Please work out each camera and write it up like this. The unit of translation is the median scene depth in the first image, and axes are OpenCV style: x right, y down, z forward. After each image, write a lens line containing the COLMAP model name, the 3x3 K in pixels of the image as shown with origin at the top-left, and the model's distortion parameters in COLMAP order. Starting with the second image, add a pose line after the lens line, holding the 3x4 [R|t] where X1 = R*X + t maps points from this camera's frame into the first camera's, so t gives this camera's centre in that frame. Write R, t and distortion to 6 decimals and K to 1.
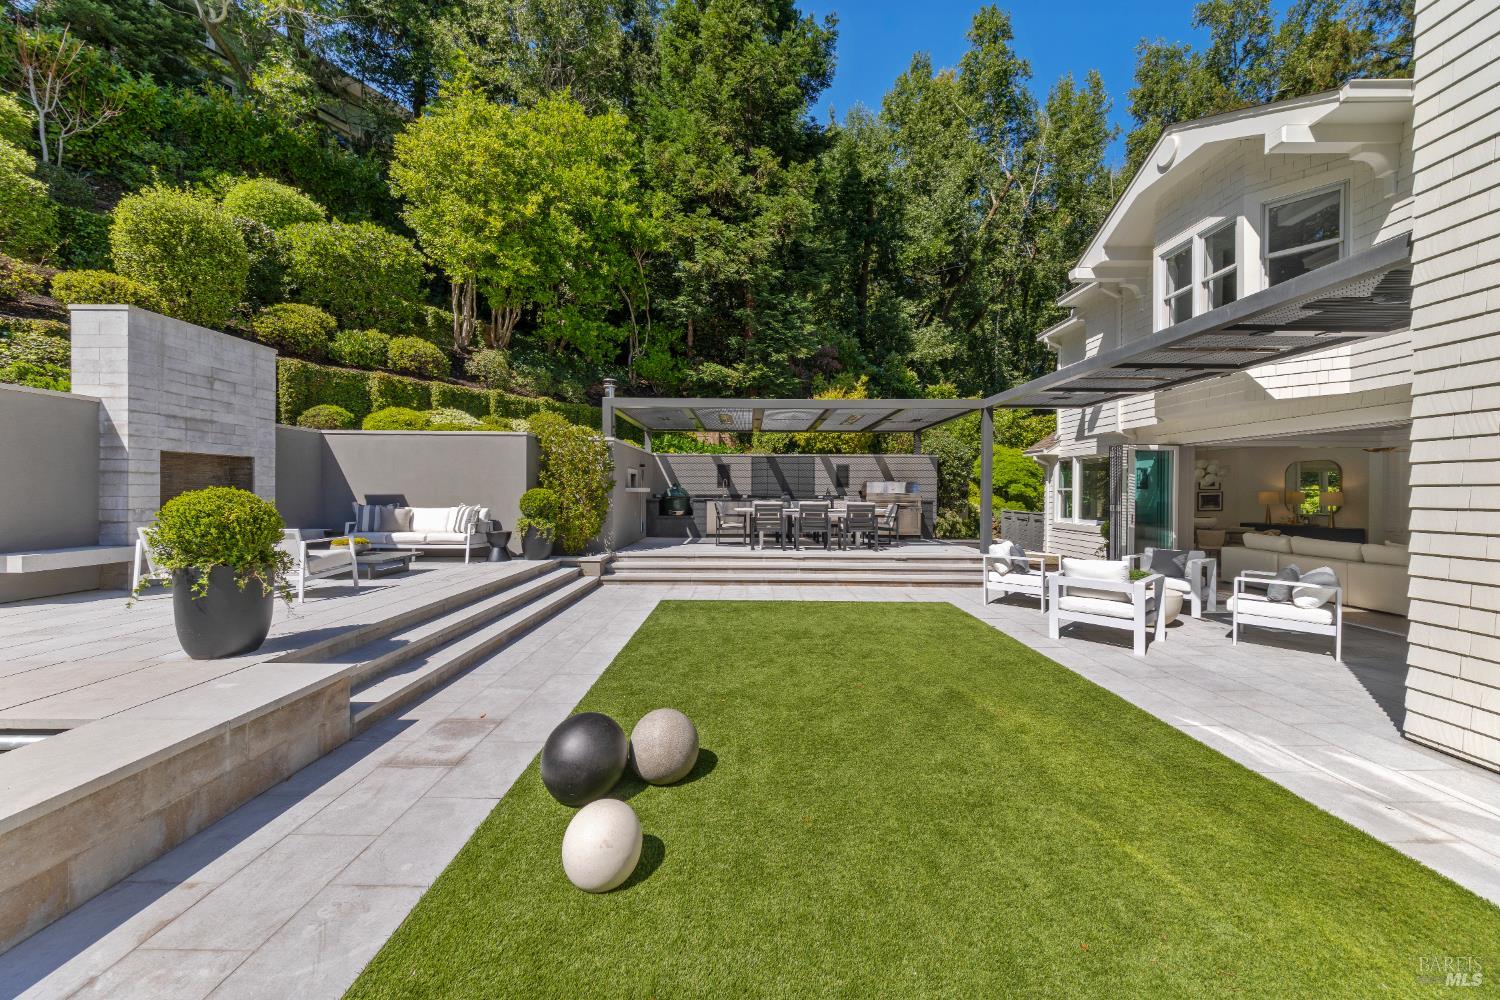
lens RADIAL K [[538.8, 0, 754.7], [0, 538.8, 497.5], [0, 0, 1]] dist [-0.012192, -0.000081]
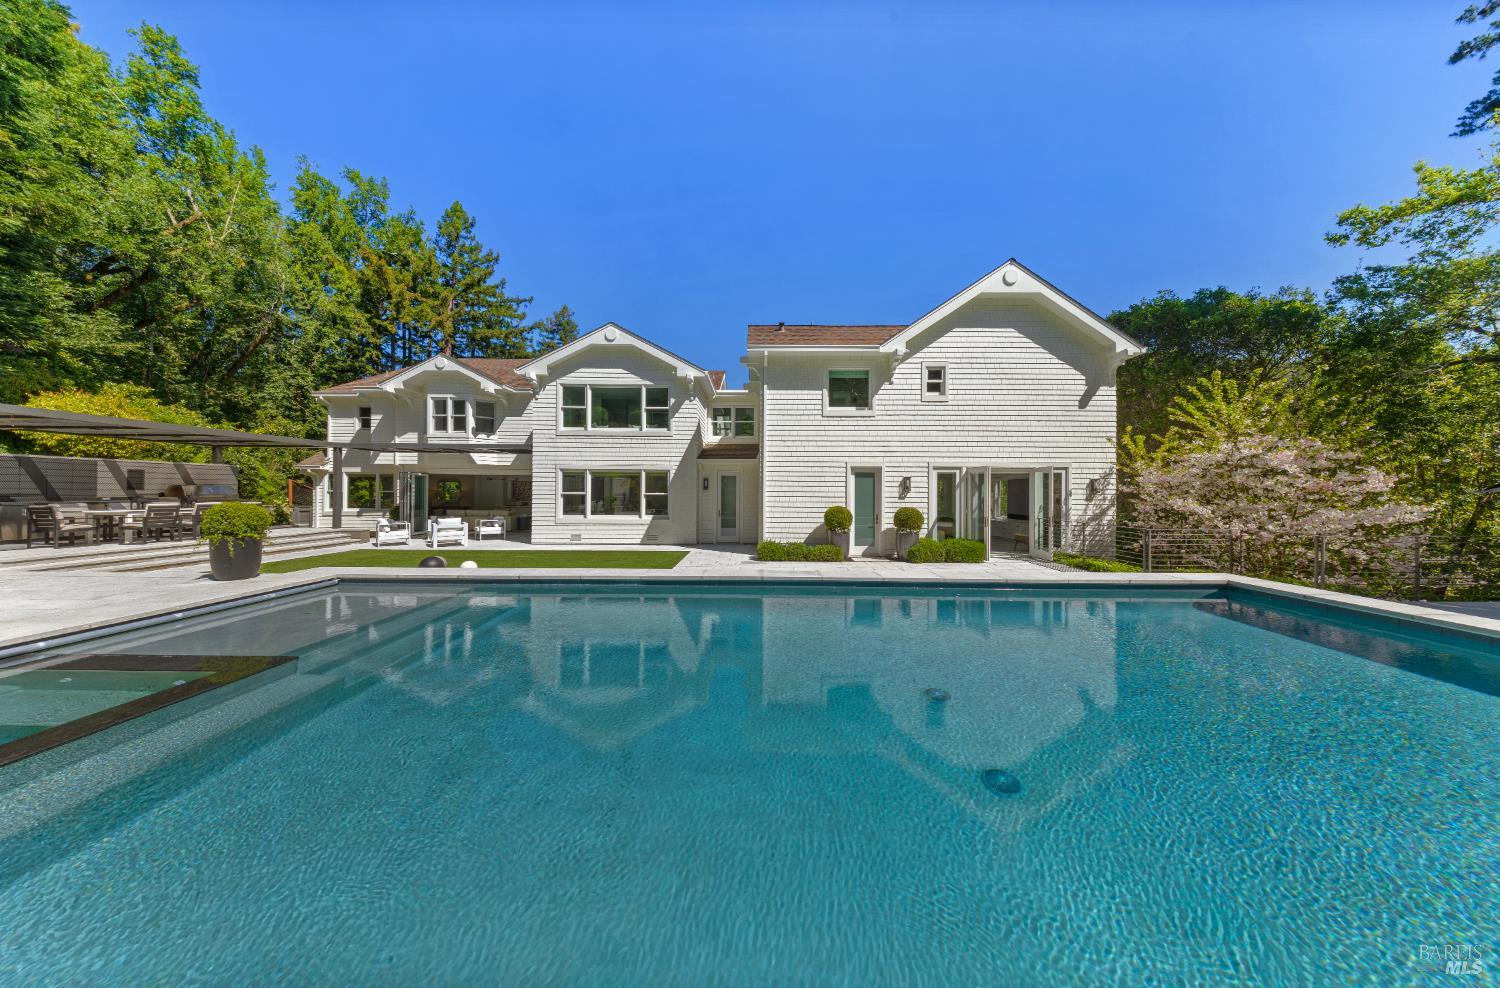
lens RADIAL K [[439.4, 0, 751.7], [0, 439.4, 486.2], [0, 0, 1]] dist [0.005279, -0.000059]
pose [[0.028930, 0.006061, 0.999563, -1.386305], [-0.002449, 0.999979, -0.005993, -0.043418], [-0.999578, -0.002275, 0.028944, -0.601238]]
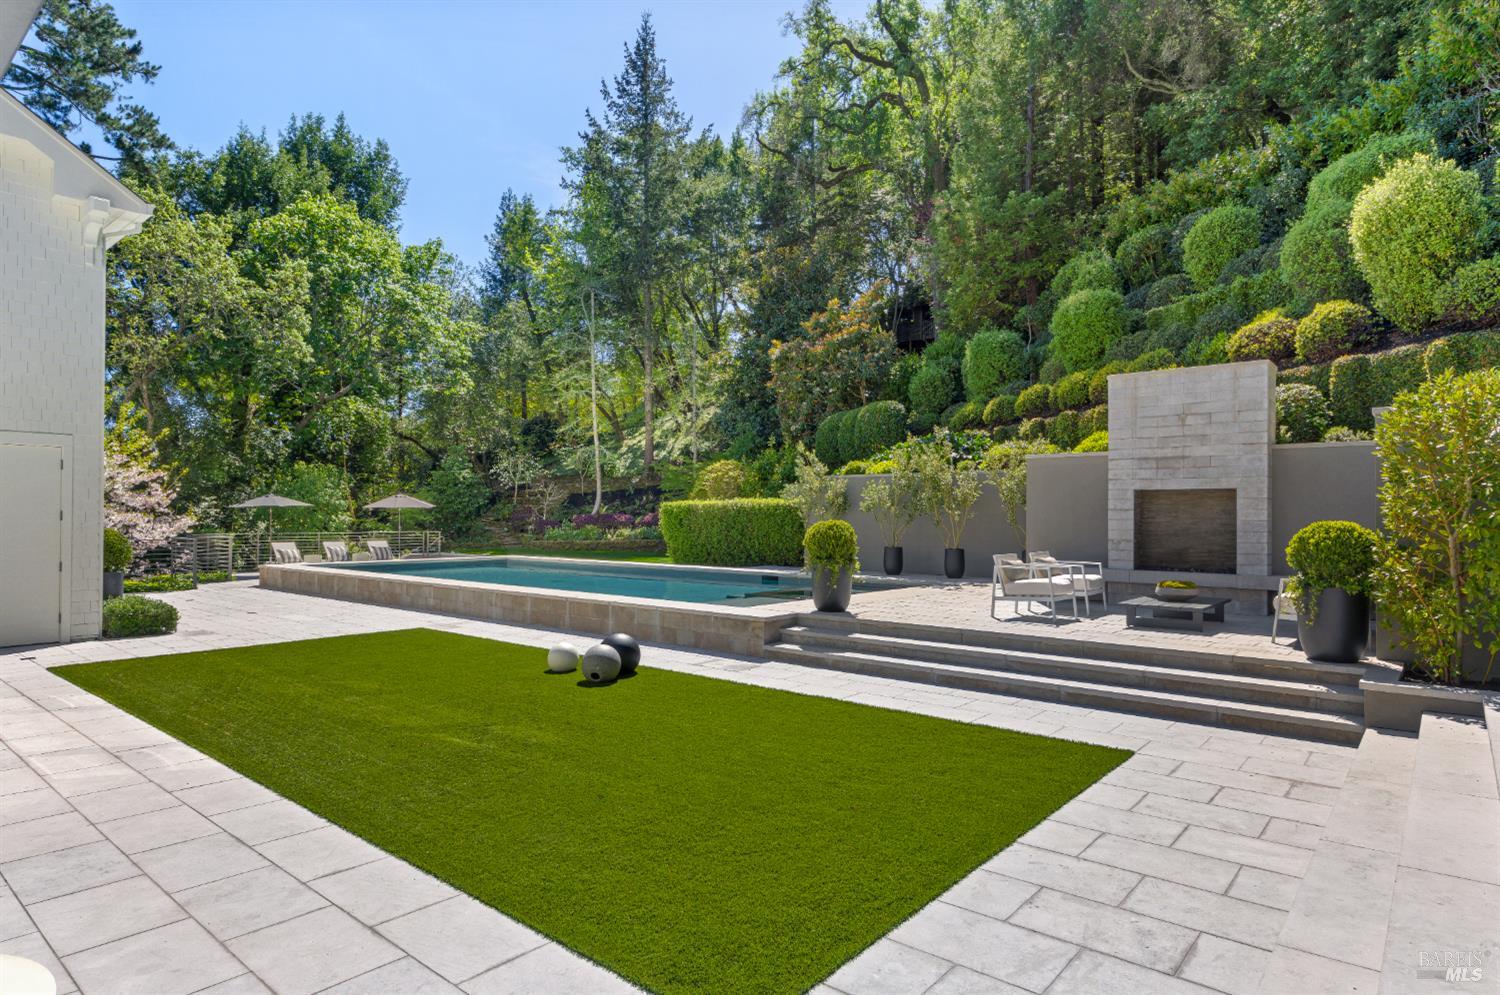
lens RADIAL K [[809.5, 0, 783.8], [0, 809.5, 514.8], [0, 0, 1]] dist [0.006070, 0.000453]
pose [[-0.625165, -0.010051, -0.780428, 0.622829], [-0.012219, 0.999921, -0.003089, -0.016574], [0.780397, 0.007605, -0.625238, 1.269245]]
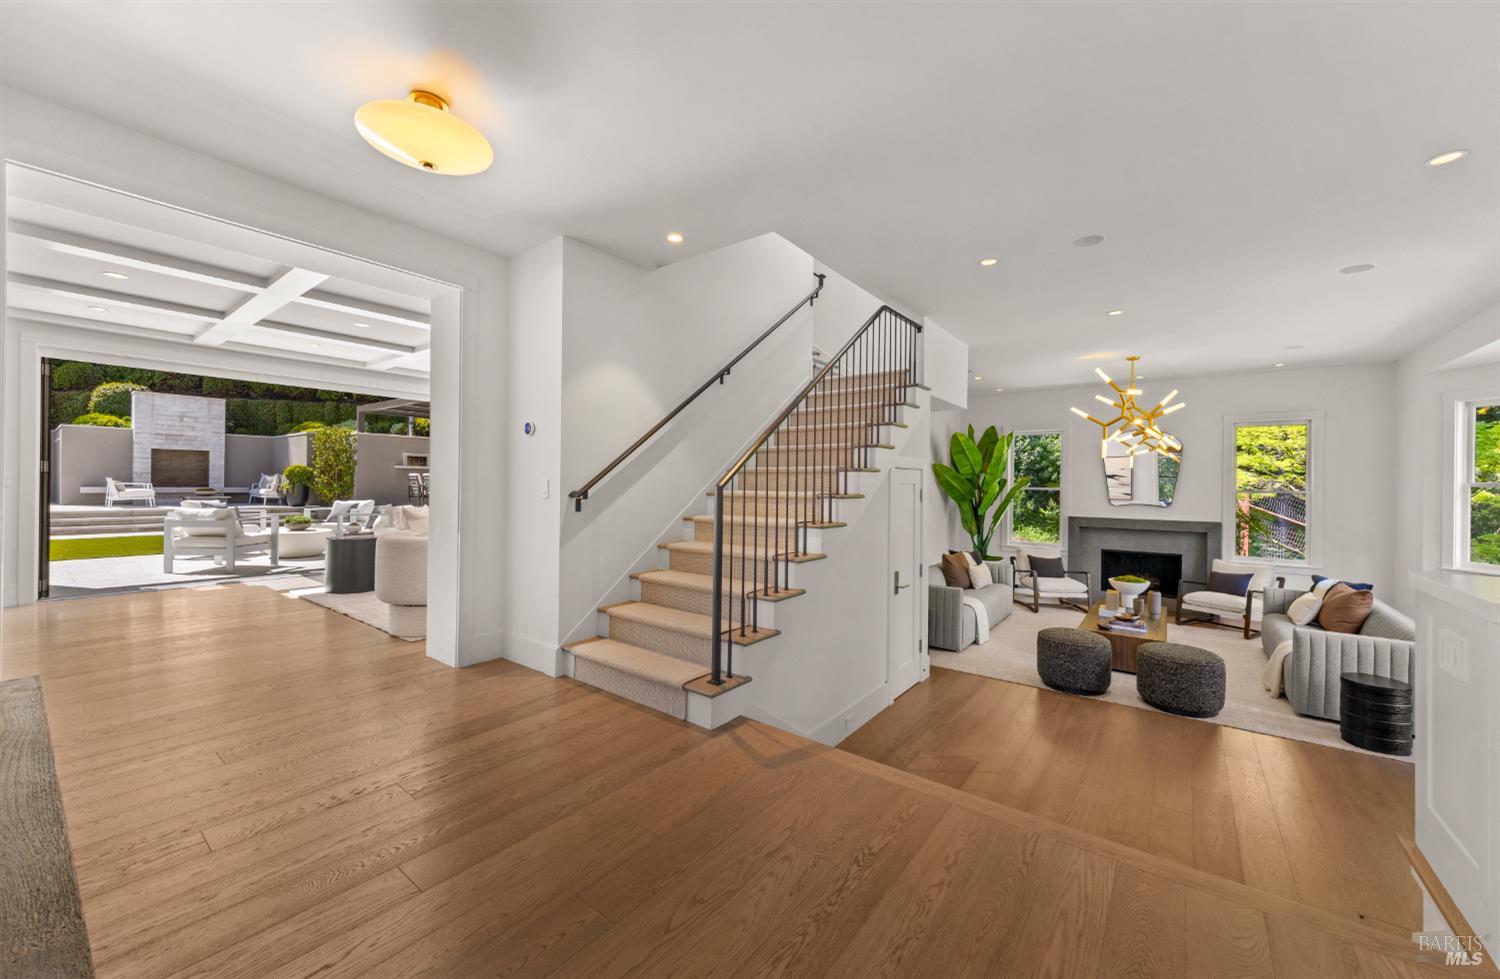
lens RADIAL K [[572.1, 0, 742.9], [0, 572.1, 482.4], [0, 0, 1]] dist [0.000563, 0.000081]
pose [[0.791659, 0.004097, -0.610950, 2.186078], [-0.013506, 0.999850, -0.010796, 0.047356], [0.610814, 0.016799, 0.791596, 0.491039]]
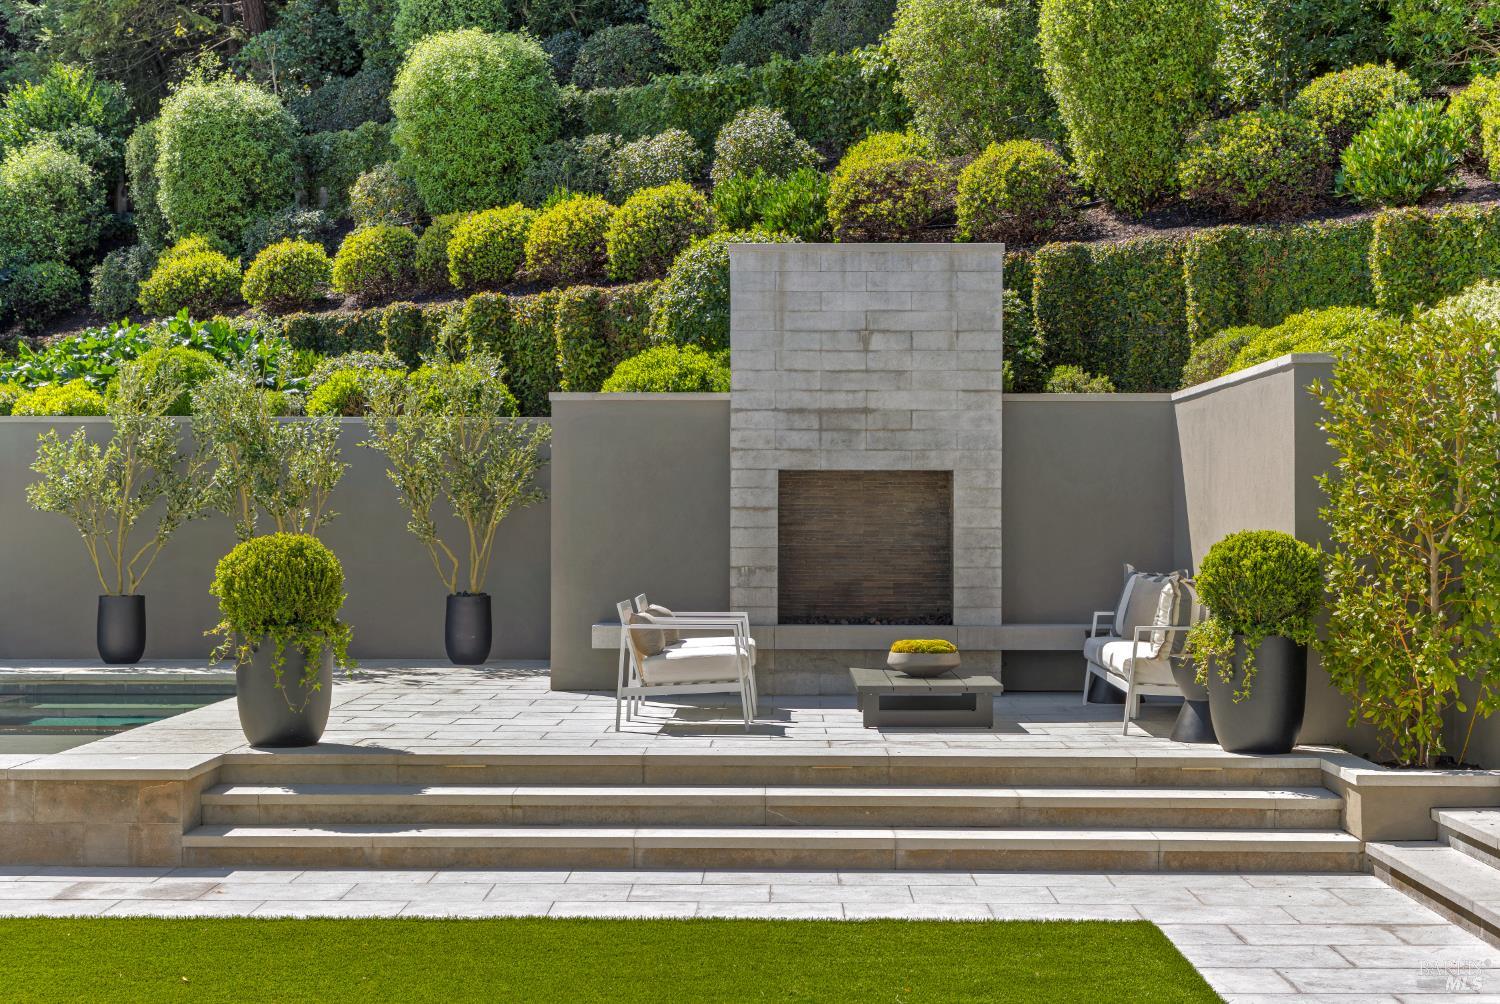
lens RADIAL K [[2006.1, 0, 728.4], [0, 2006.1, 502.1], [0, 0, 1]] dist [0.060692, -0.003174]
pose [[-0.022556, -0.015170, -0.999630, 0.959458], [-0.007245, 0.999861, -0.015010, -0.015434], [0.999719, 0.006904, -0.022663, 0.835778]]
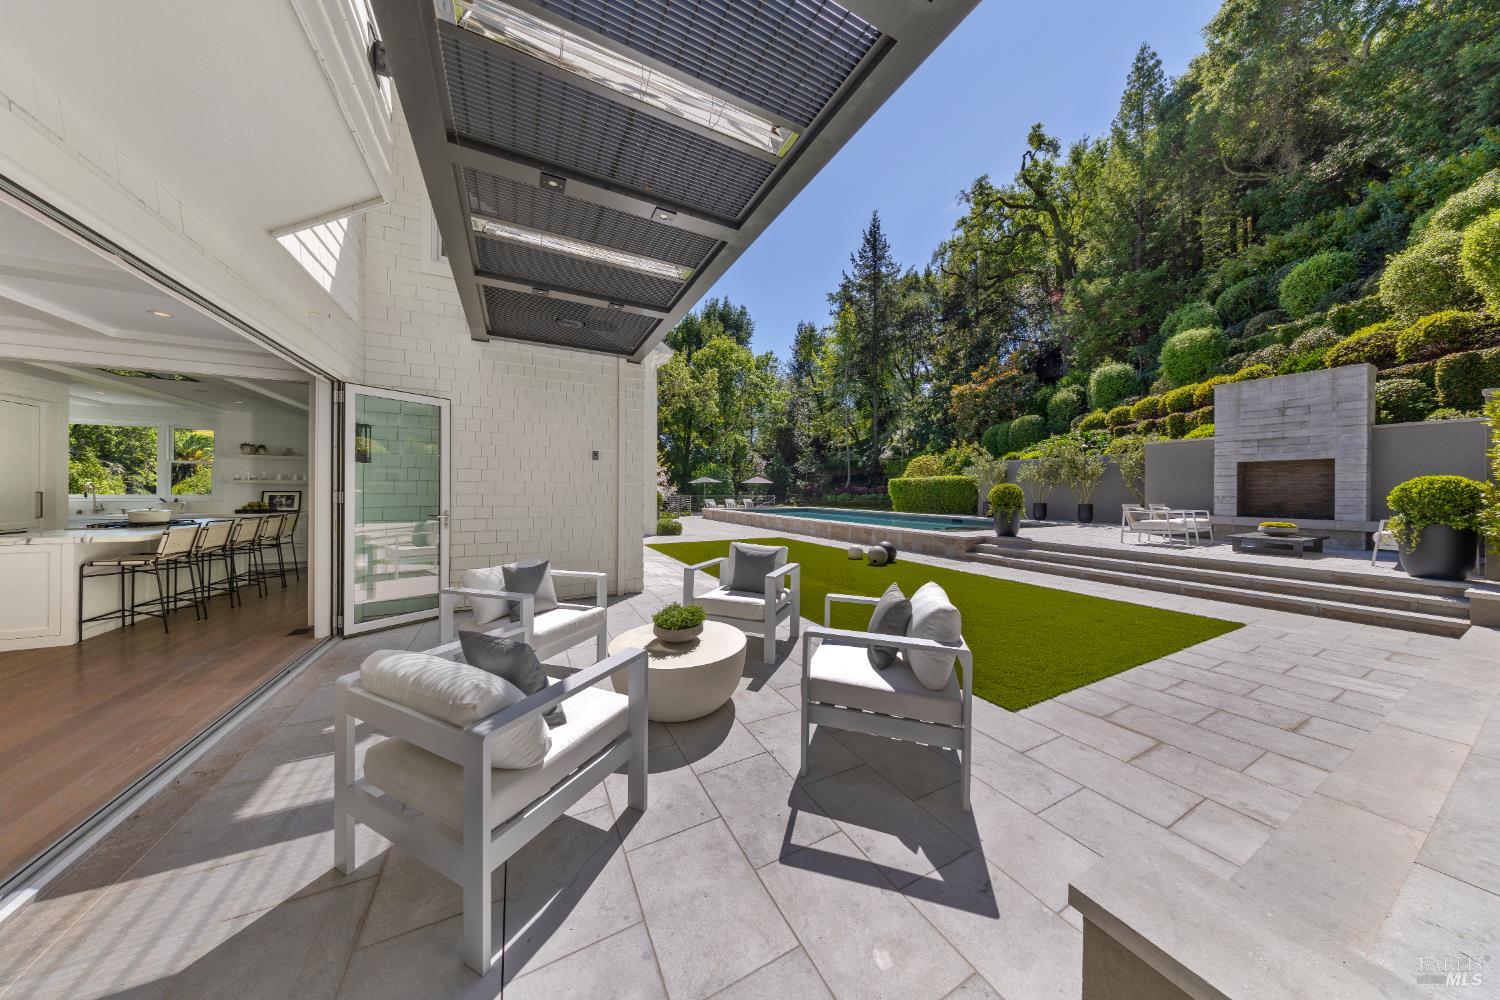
lens RADIAL K [[444.5, 0, 769.3], [0, 444.5, 495.4], [0, 0, 1]] dist [-0.001498, -0.000067]
pose [[-0.875127, -0.000774, -0.483894, 0.743897], [-0.008551, 0.999867, 0.013866, 0.009715], [0.483819, 0.016273, -0.875017, 1.278814]]
